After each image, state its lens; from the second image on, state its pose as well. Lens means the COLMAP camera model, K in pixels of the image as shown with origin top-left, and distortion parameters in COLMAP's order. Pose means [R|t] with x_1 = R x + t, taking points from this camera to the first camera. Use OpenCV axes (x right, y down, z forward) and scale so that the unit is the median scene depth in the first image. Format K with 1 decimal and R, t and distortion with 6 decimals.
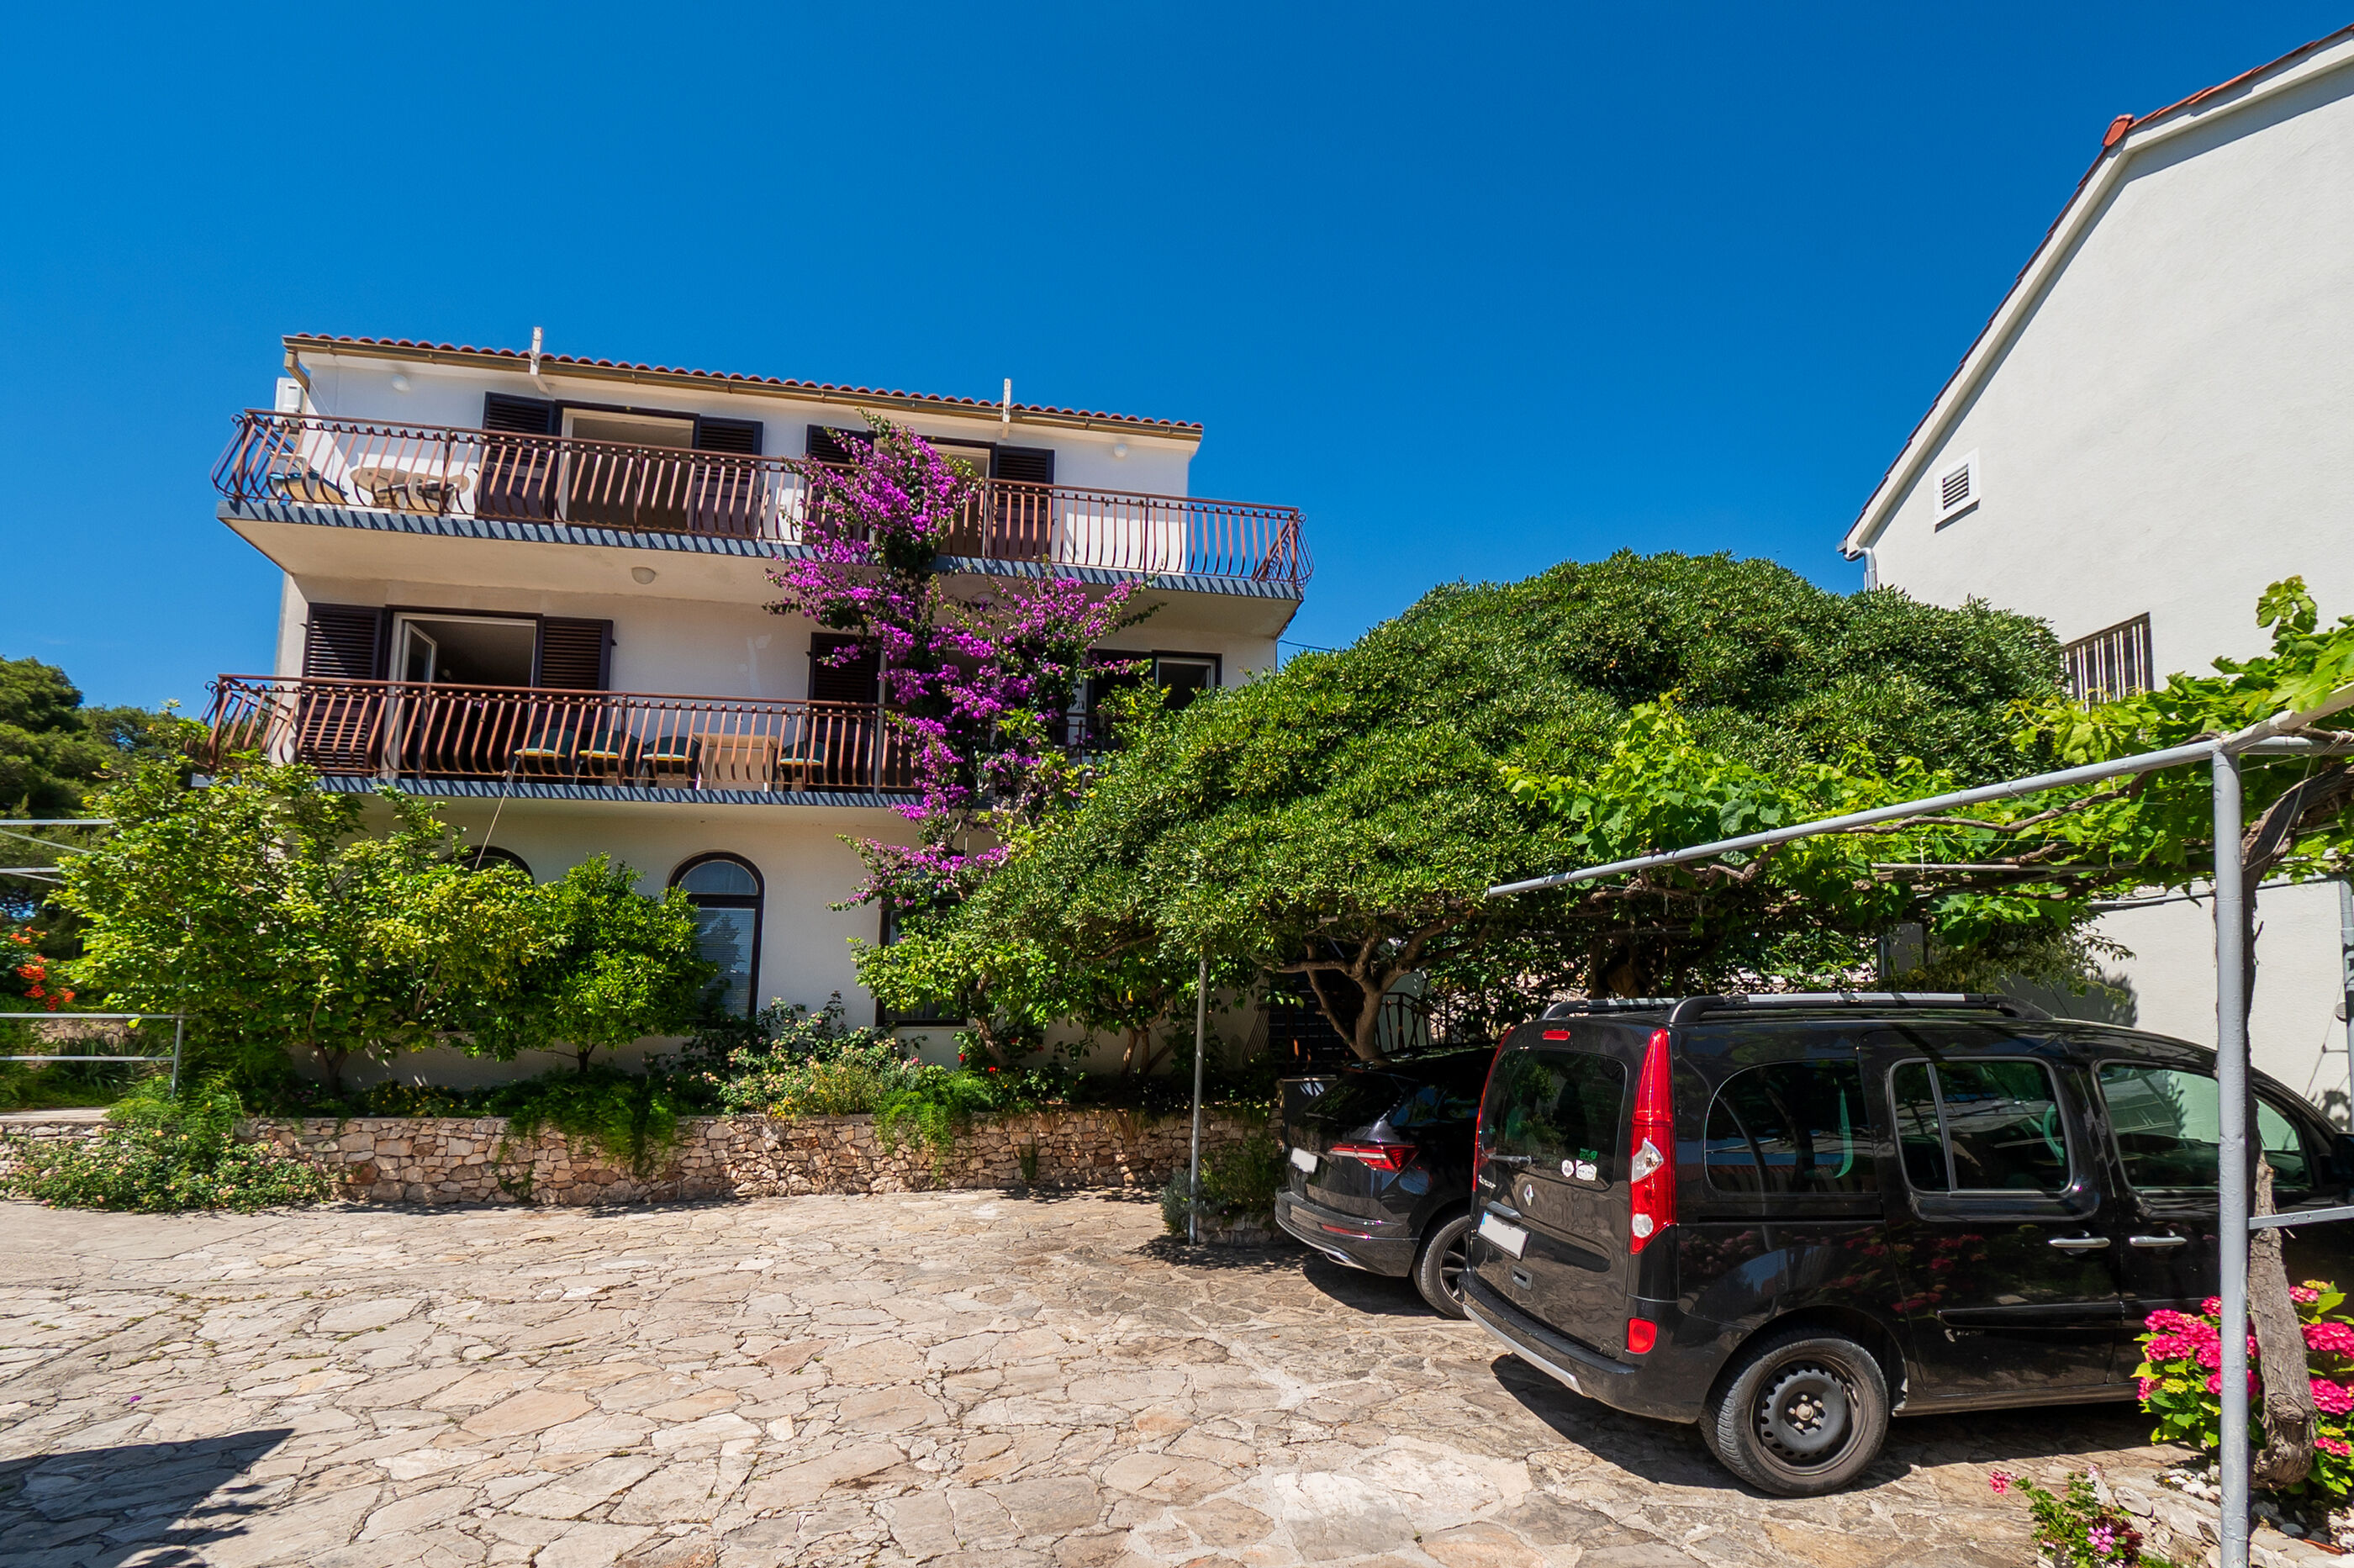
lens RADIAL K [[1296.1, 0, 1177.0], [0, 1296.1, 784.0], [0, 0, 1]] dist [0.002507, -0.026887]
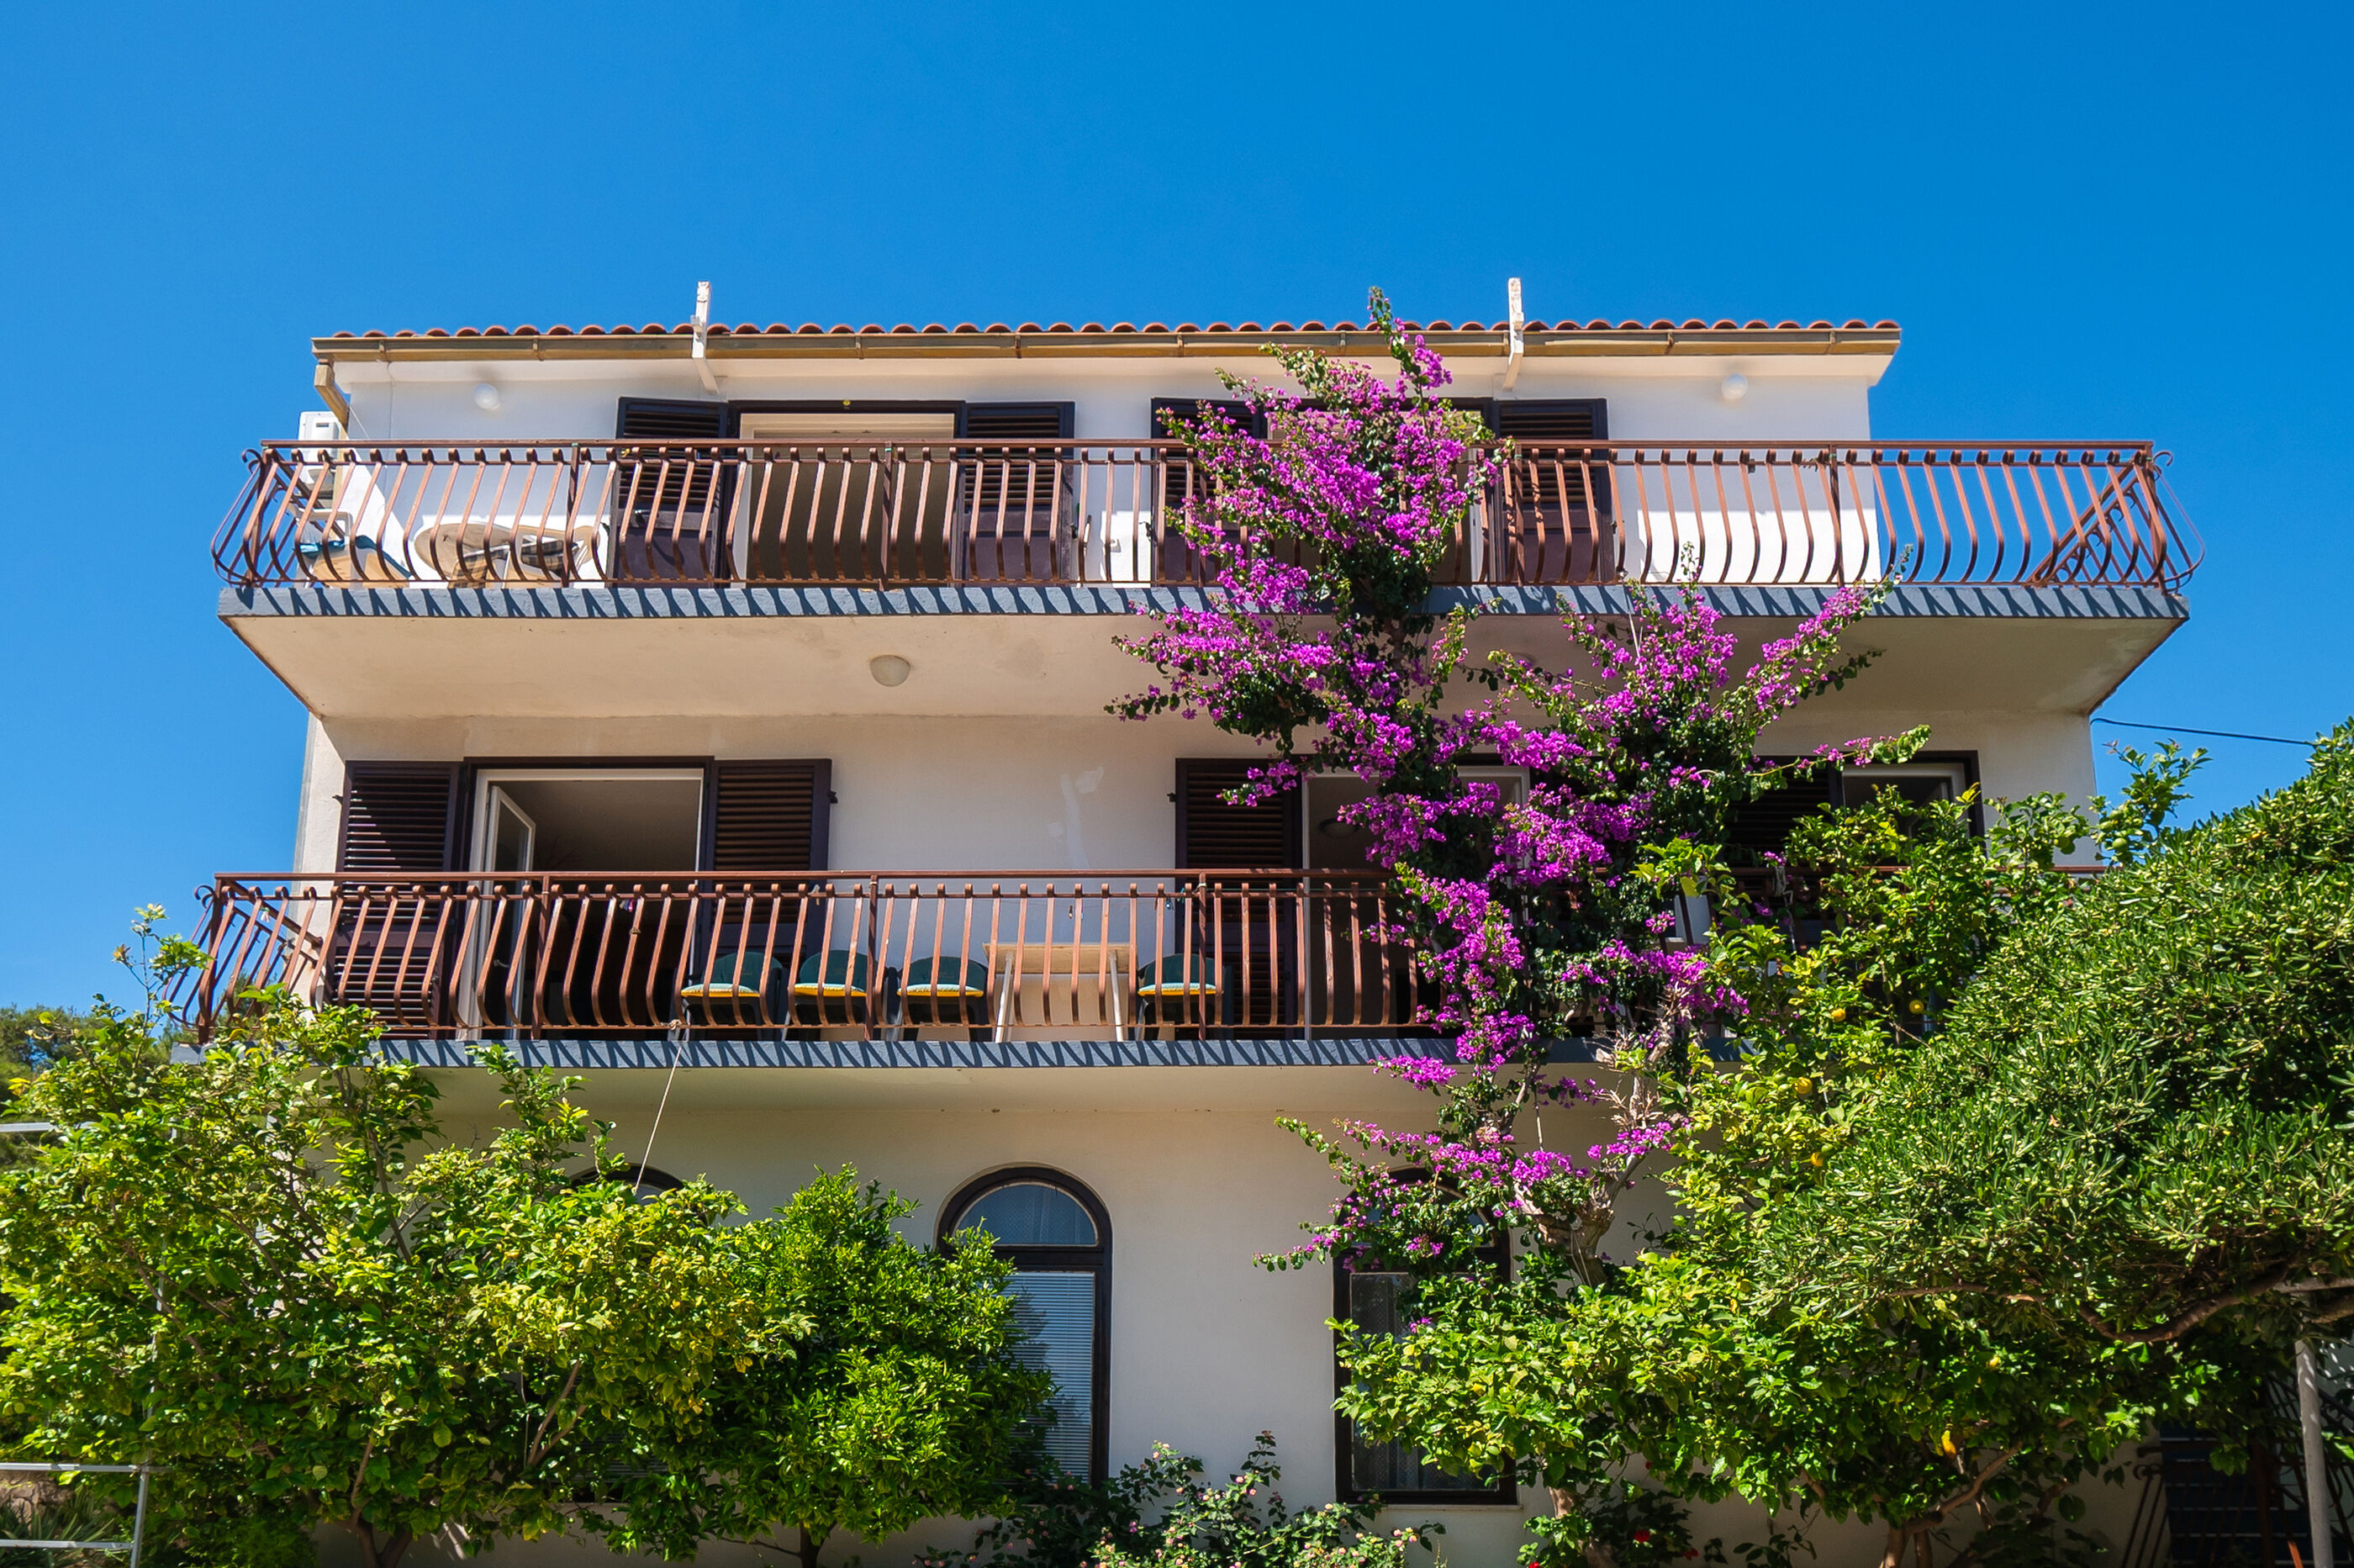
lens RADIAL K [[2241.1, 0, 1177.0], [0, 2241.1, 784.0], [0, 0, 1]] dist [-0.006275, -0.017420]
pose [[0.975148, -0.054309, -0.214794, -0.095947], [0.026608, 0.991181, -0.129815, 0.020051], [0.219949, 0.120873, 0.967994, 0.102647]]
